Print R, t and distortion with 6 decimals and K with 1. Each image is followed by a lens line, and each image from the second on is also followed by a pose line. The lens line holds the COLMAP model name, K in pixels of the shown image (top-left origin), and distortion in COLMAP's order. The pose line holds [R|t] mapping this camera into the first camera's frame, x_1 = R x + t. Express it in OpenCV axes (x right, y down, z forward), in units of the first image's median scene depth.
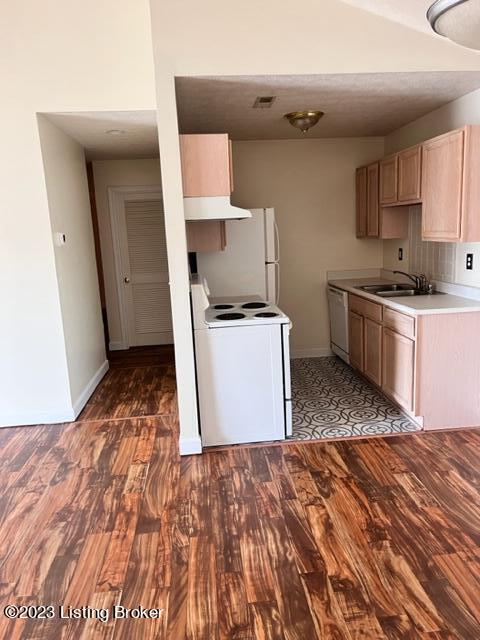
lens RADIAL K [[494.3, 0, 240.0], [0, 494.3, 320.0], [0, 0, 1]] dist [0.012042, -0.050838]
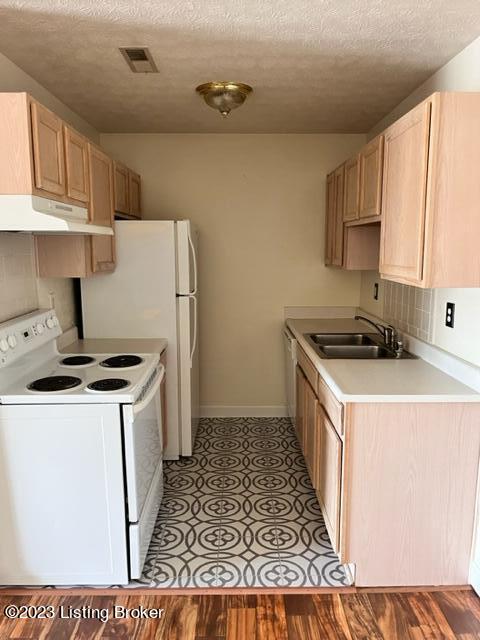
lens RADIAL K [[494.3, 0, 240.0], [0, 494.3, 320.0], [0, 0, 1]] dist [0.012042, -0.050838]
pose [[0.996281, 0.055789, -0.065668, 0.234353], [-0.057865, 0.997869, -0.030146, -0.076177], [0.063846, 0.033834, 0.997386, 0.341773]]
